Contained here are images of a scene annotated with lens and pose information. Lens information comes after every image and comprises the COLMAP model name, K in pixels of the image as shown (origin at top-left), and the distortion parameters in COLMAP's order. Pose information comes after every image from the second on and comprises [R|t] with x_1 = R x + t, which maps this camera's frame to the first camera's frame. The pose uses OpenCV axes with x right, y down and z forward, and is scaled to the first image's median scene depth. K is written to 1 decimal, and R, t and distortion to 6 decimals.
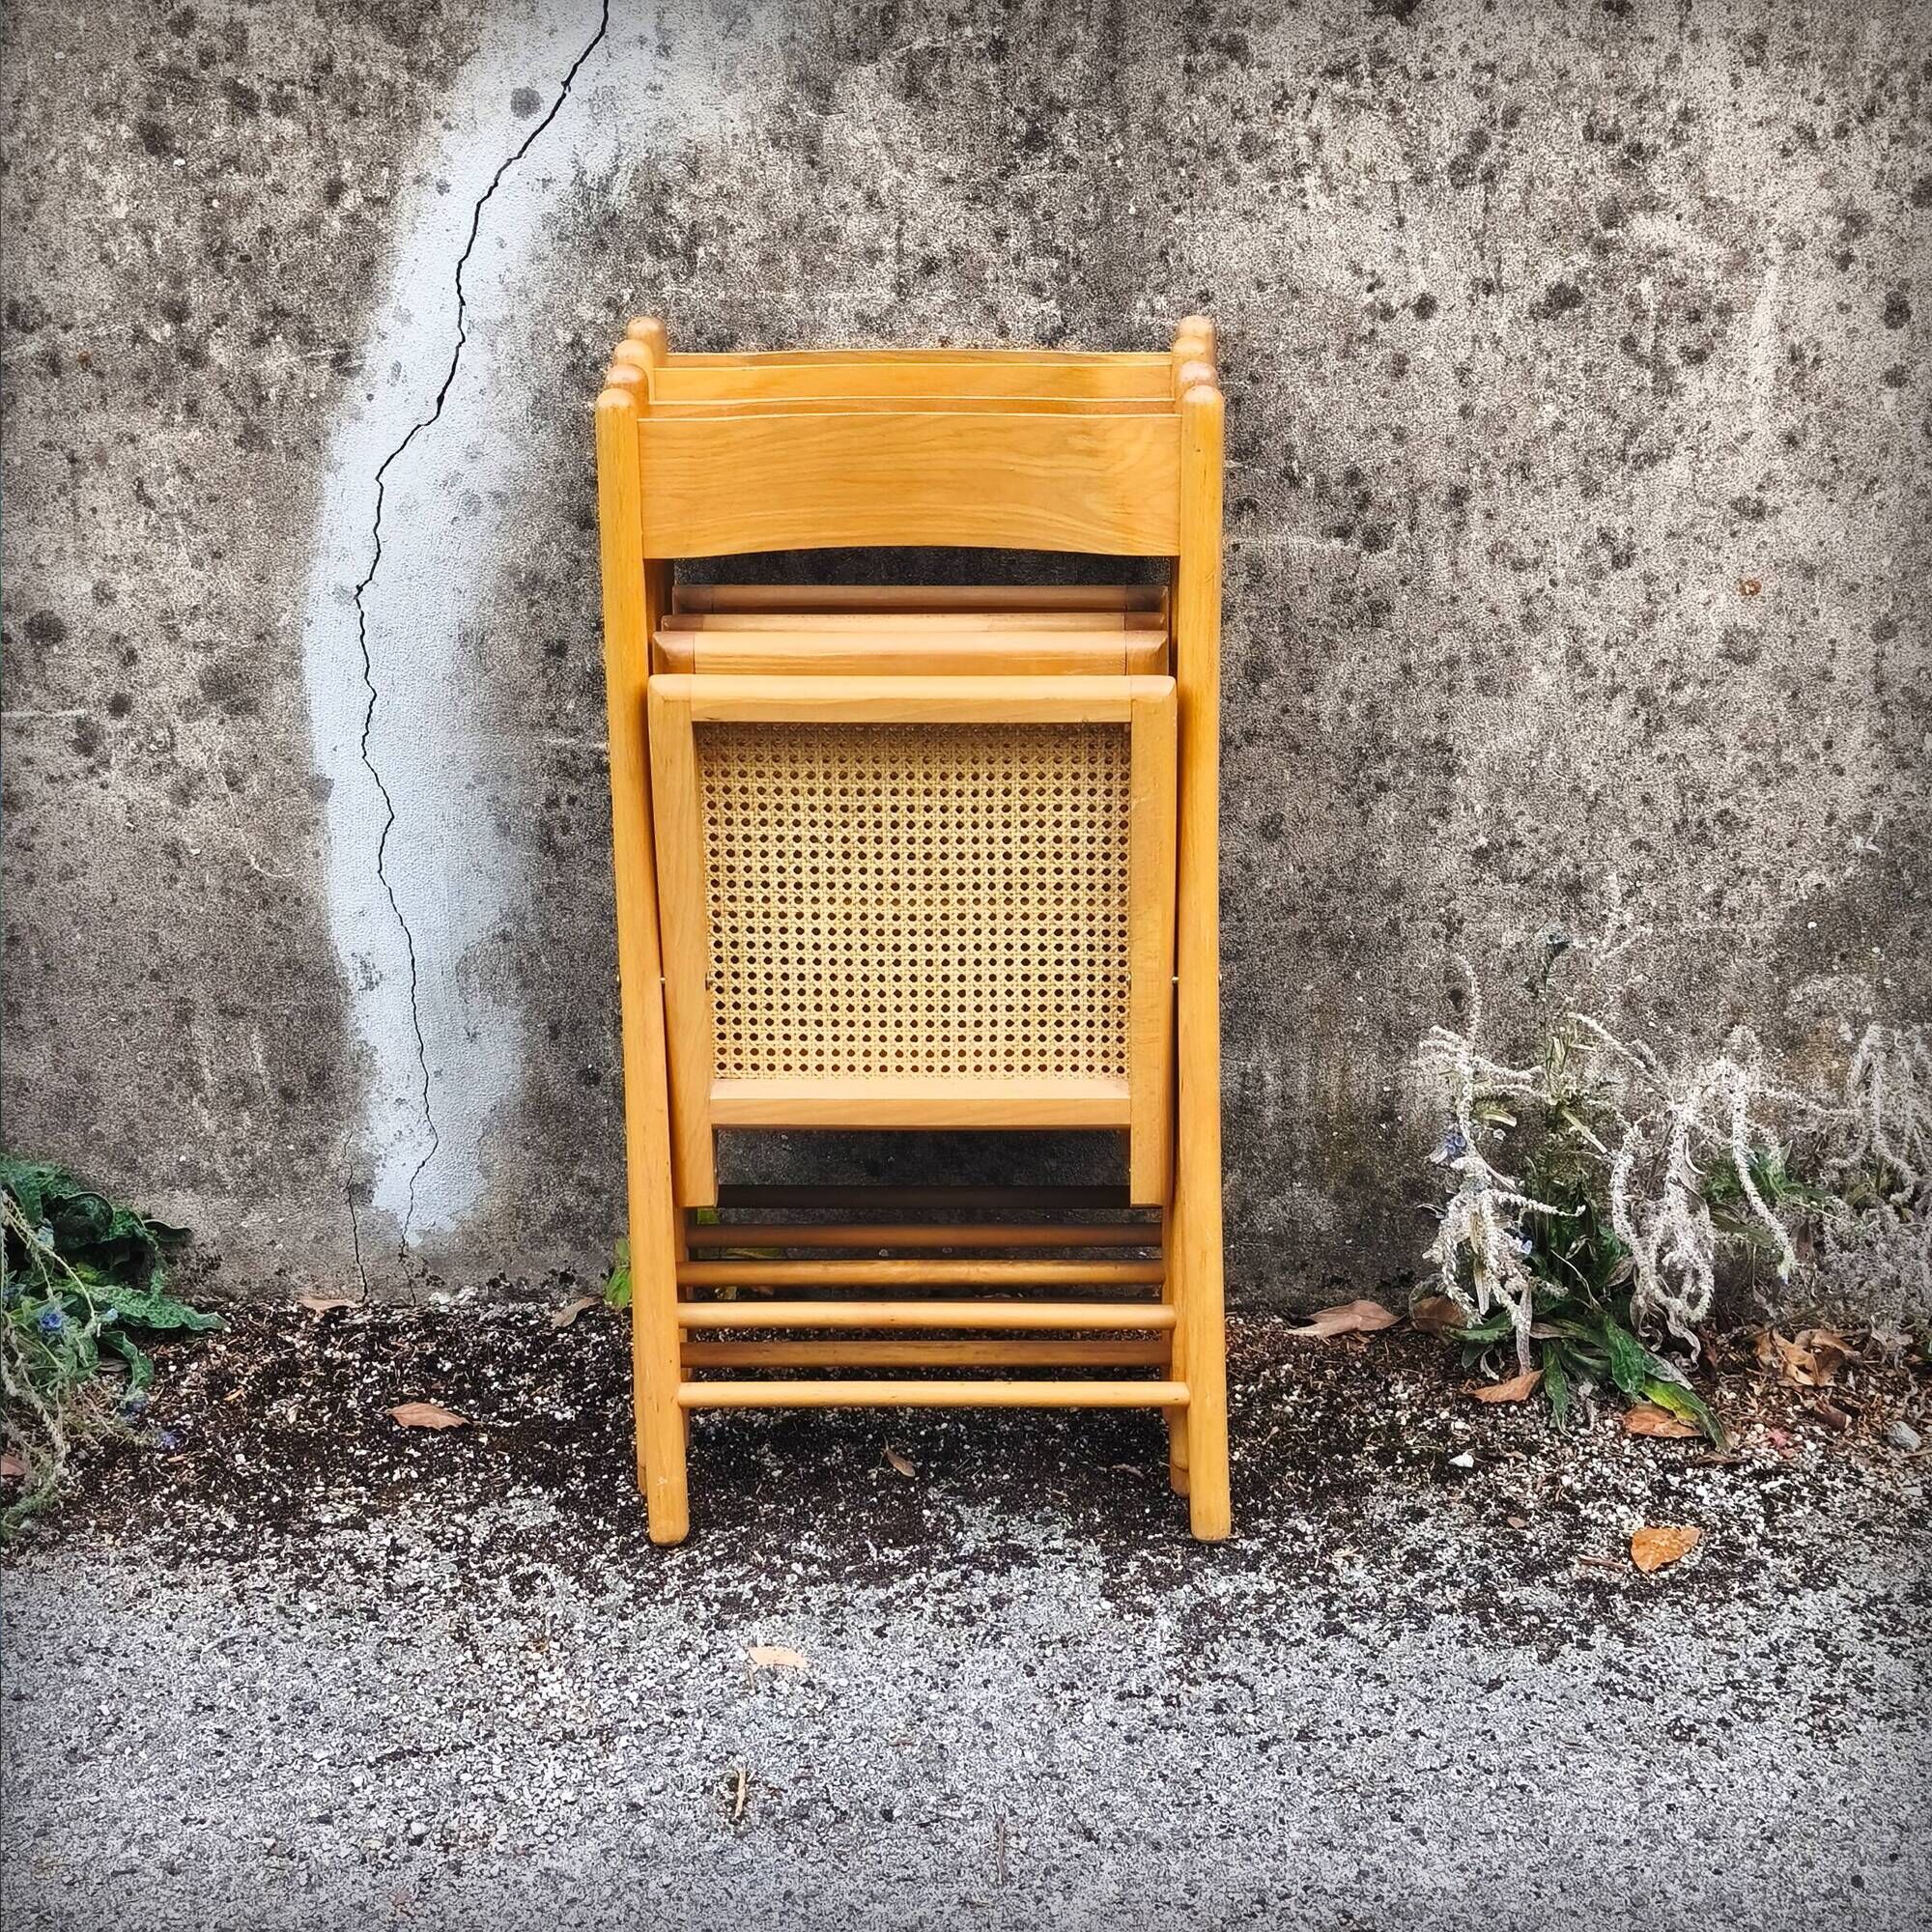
lens RADIAL K [[3558.8, 0, 998.2], [0, 3558.8, 1003.7], [0, 0, 1]] dist [0.198392, -0.642173]
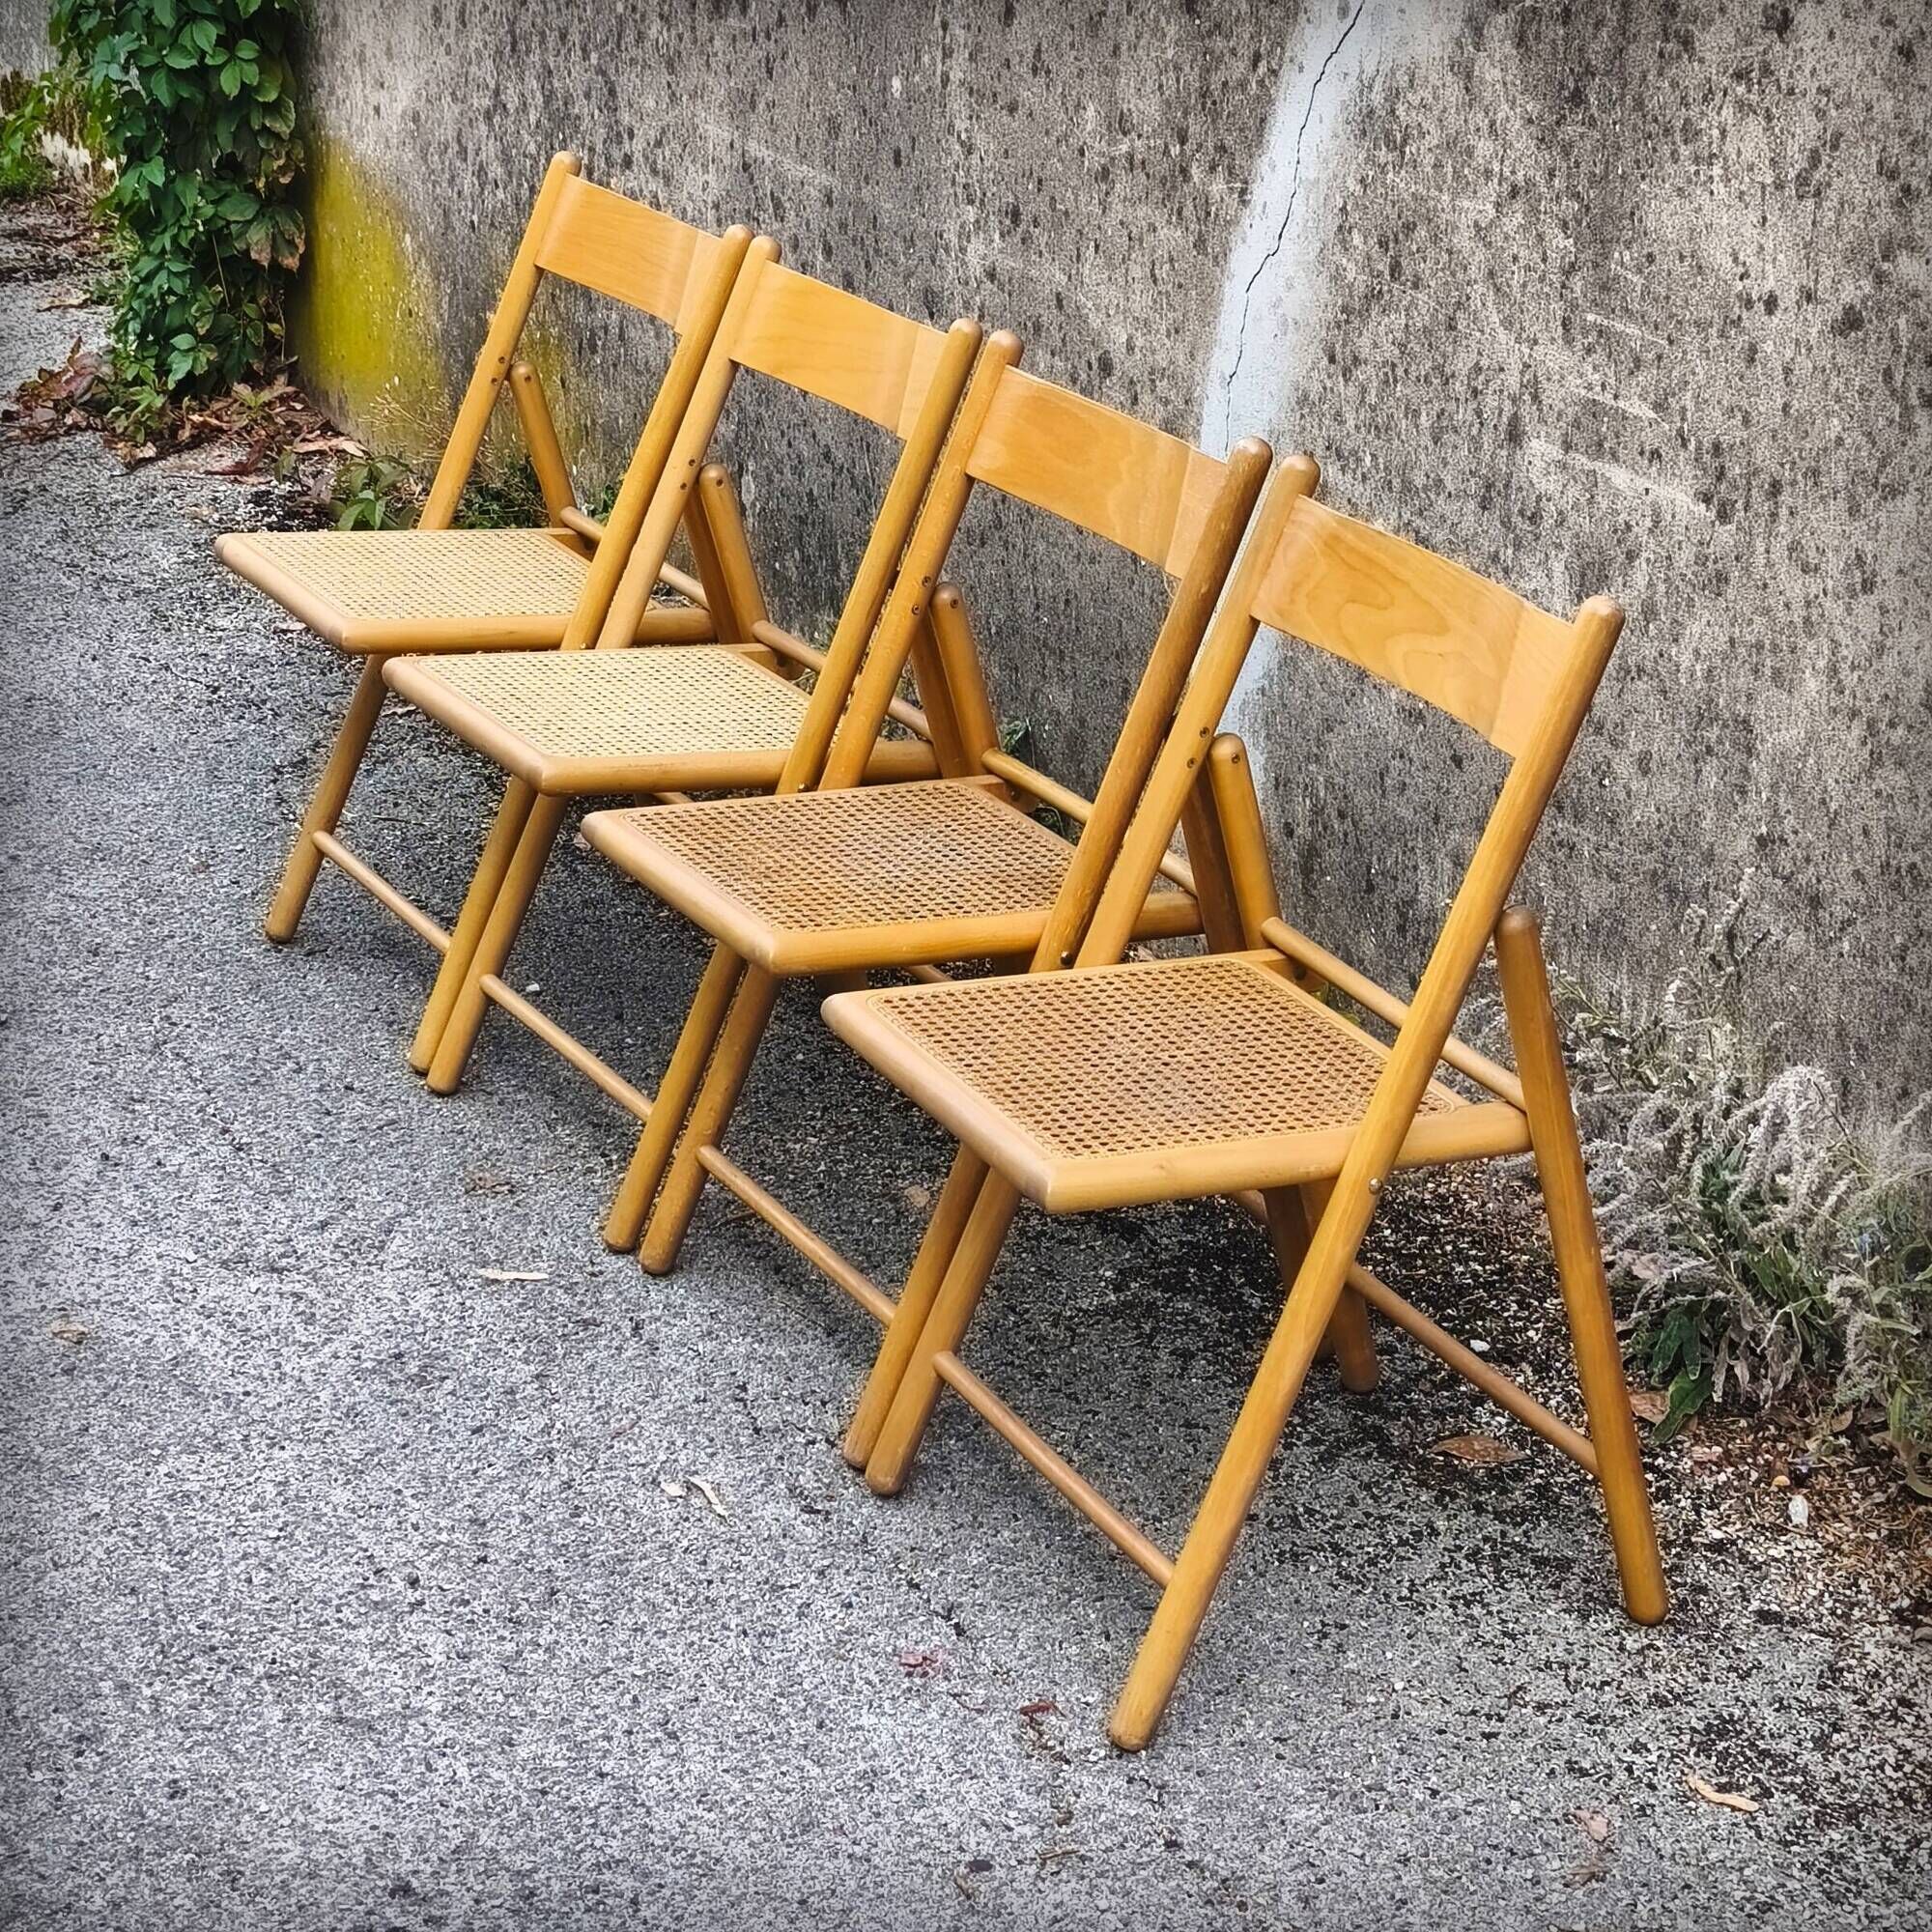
lens RADIAL K [[4384.4, 0, 1038.0], [0, 4384.4, 921.5], [0, 0, 1]] dist [0.226906, -0.666216]
pose [[0.516004, 0.301250, -0.801865, 1.107109], [-0.372163, 0.921992, 0.106891, -0.082789], [0.771514, 0.243268, 0.587866, 0.098101]]
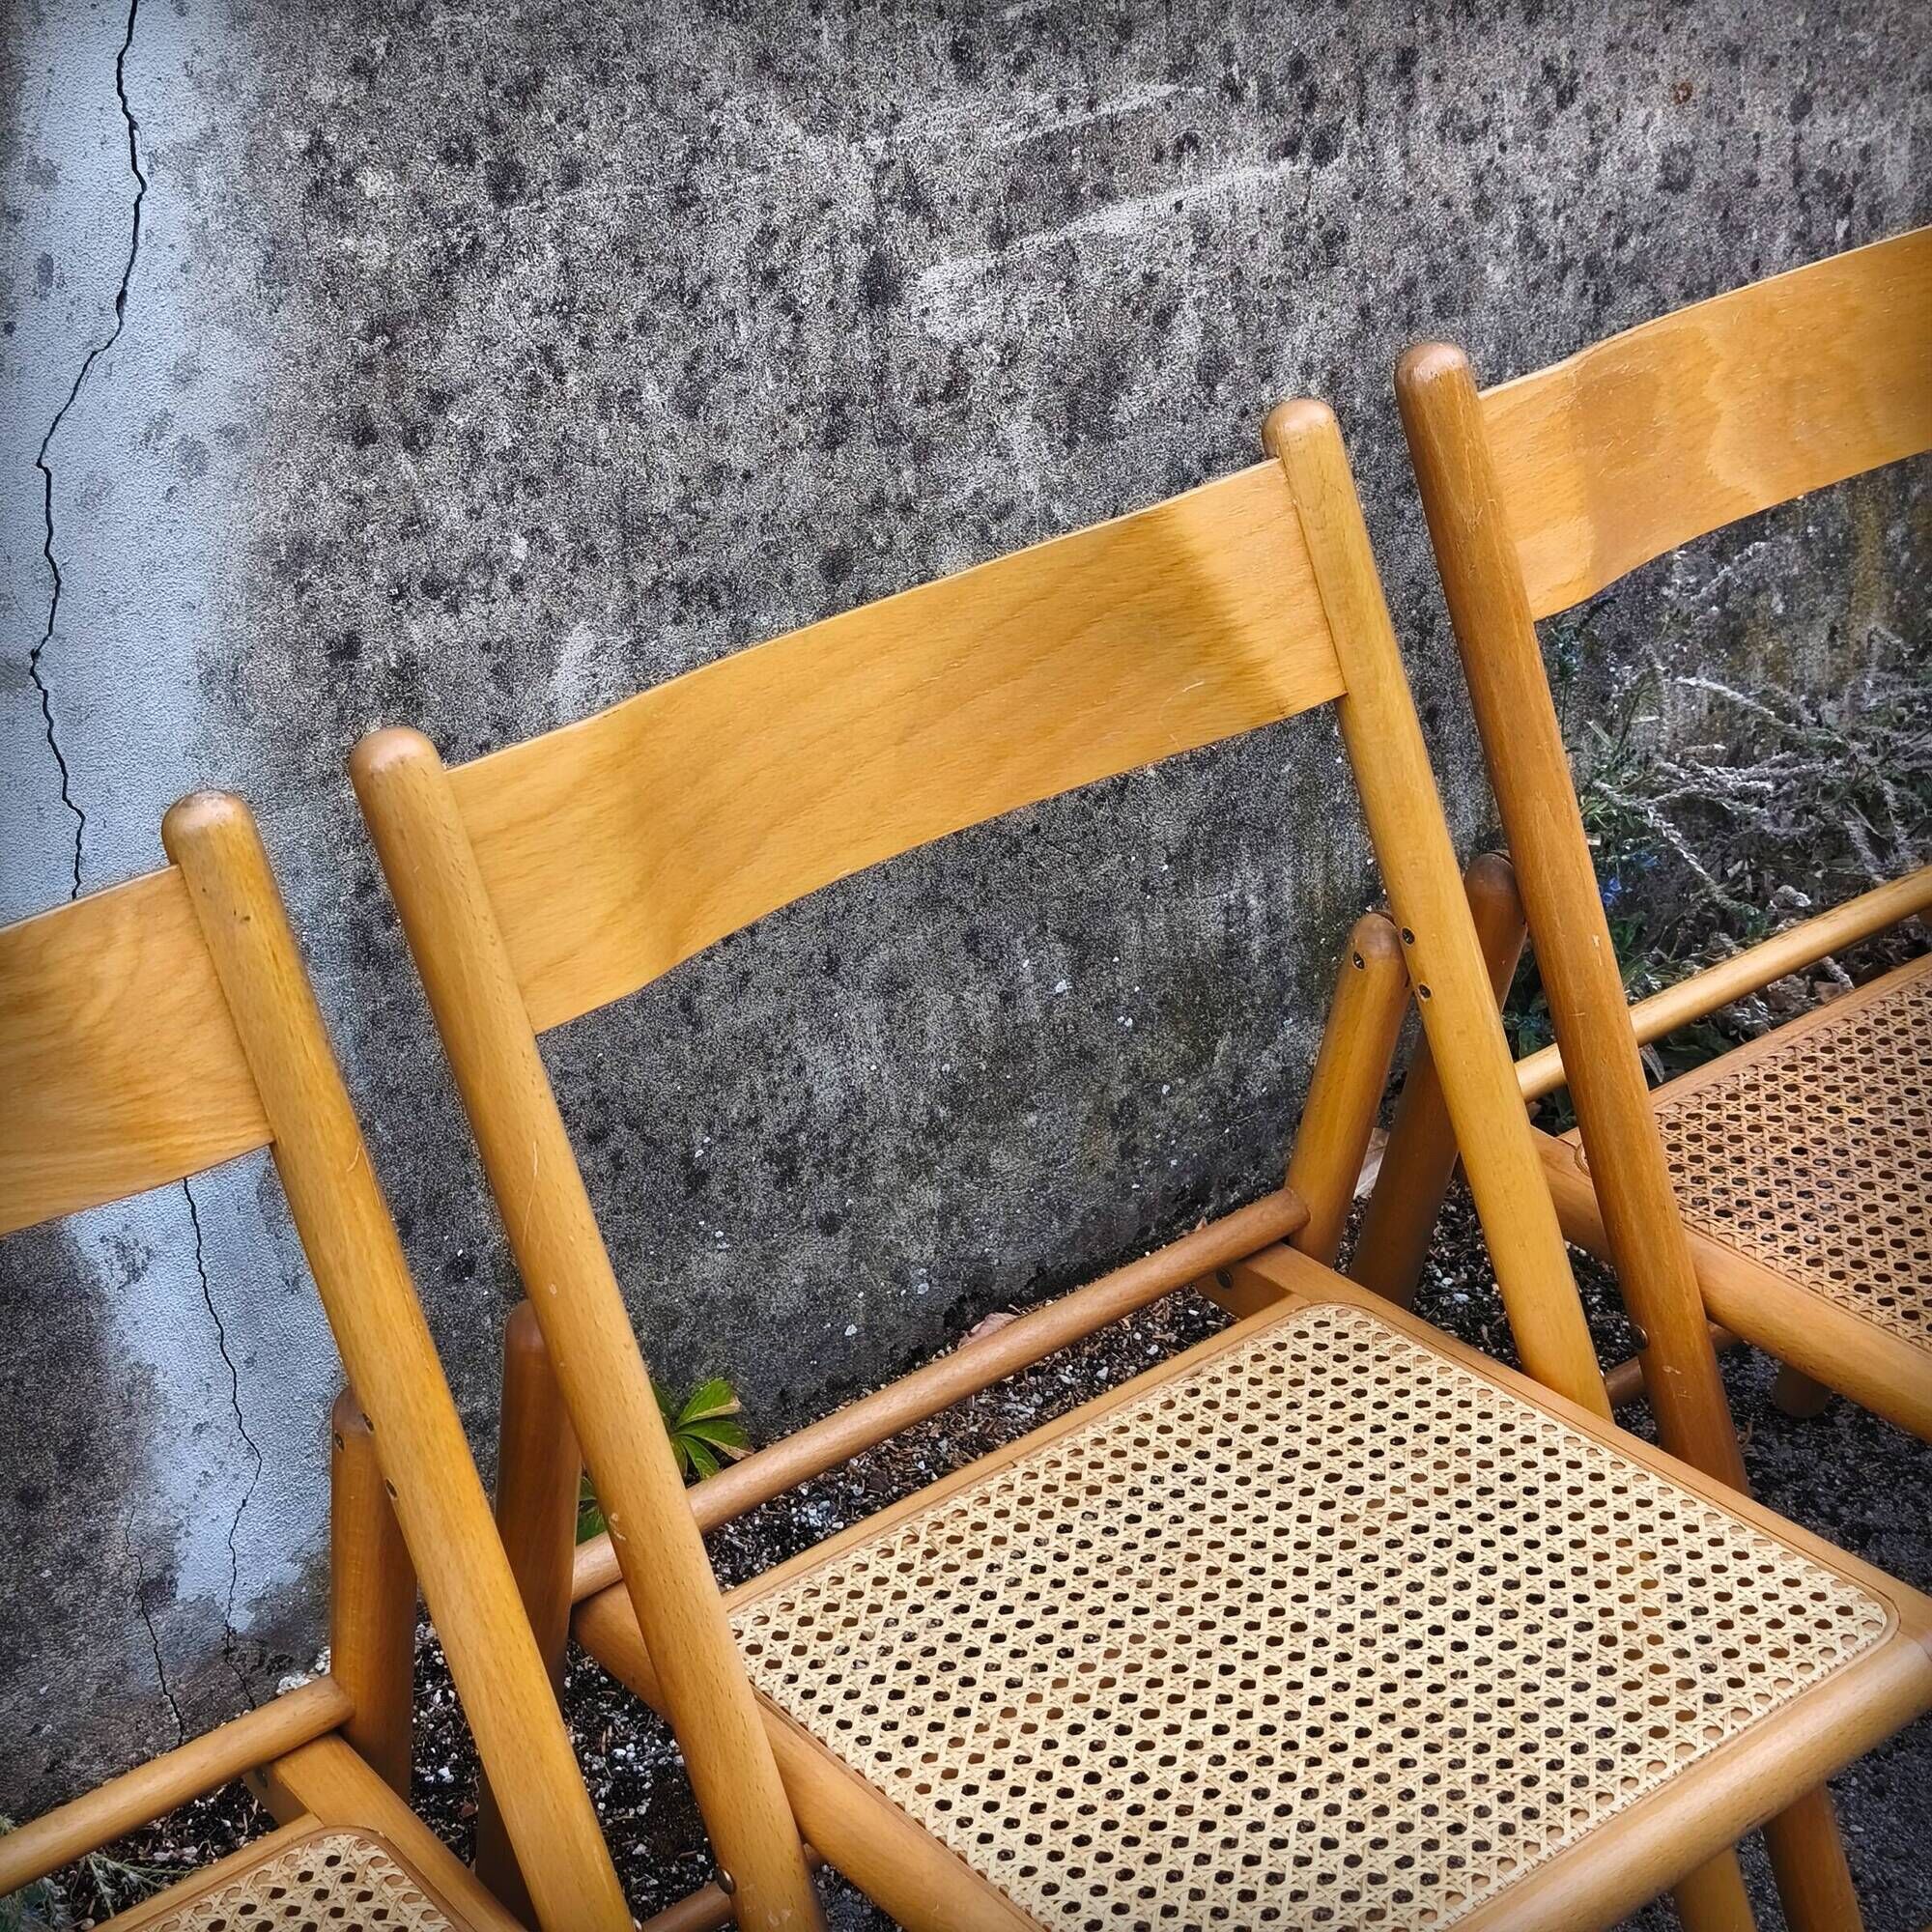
lens RADIAL K [[3662.0, 0, 966.0], [0, 3662.0, 966.0], [0, 0, 1]] dist [0.181313, -0.567937]
pose [[0.764896, -0.359106, 0.534768, -0.416406], [0.306640, 0.933078, 0.187982, -0.139766], [-0.566486, 0.020194, 0.823824, 0.432033]]
